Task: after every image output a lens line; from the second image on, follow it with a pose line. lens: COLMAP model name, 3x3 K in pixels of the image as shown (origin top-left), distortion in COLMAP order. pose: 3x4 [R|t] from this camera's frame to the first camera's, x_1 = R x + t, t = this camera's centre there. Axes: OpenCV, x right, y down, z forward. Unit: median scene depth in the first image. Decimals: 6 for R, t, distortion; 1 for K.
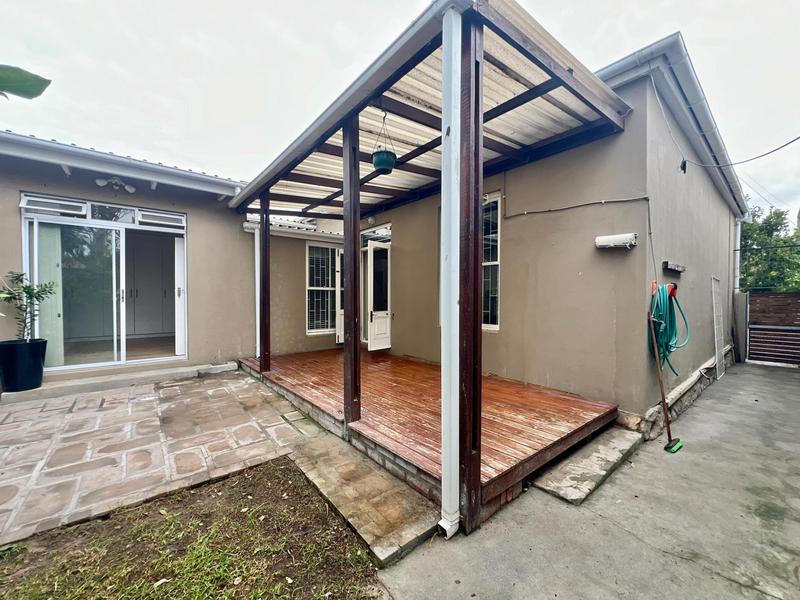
lens RADIAL K [[321.3, 0, 400.4], [0, 321.3, 301.9], [0, 0, 1]] dist [-0.000781, -0.000098]
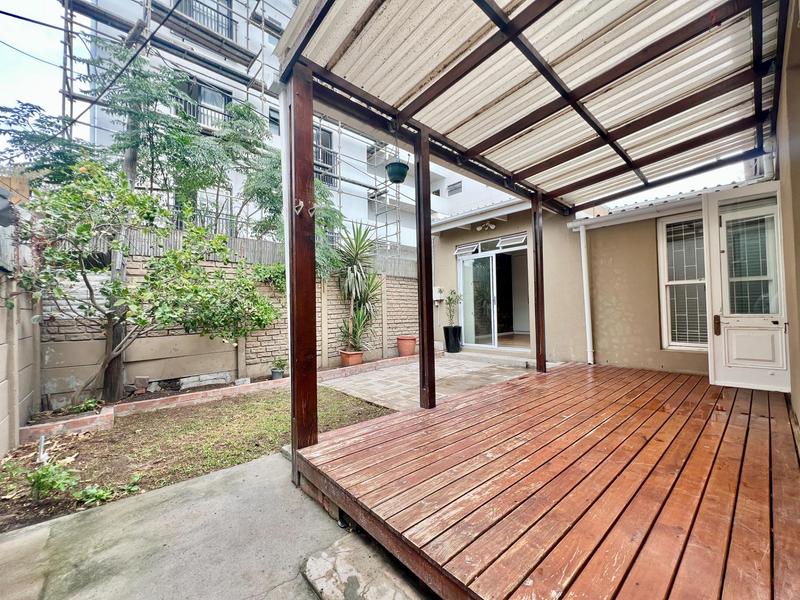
lens RADIAL K [[321.3, 0, 400.4], [0, 321.3, 301.9], [0, 0, 1]] dist [-0.000781, -0.000098]
pose [[0.034495, -0.026263, -0.999060, 0.607596], [0.001928, 0.999655, -0.026212, 0.025204], [0.999403, -0.001022, 0.034534, 0.562904]]
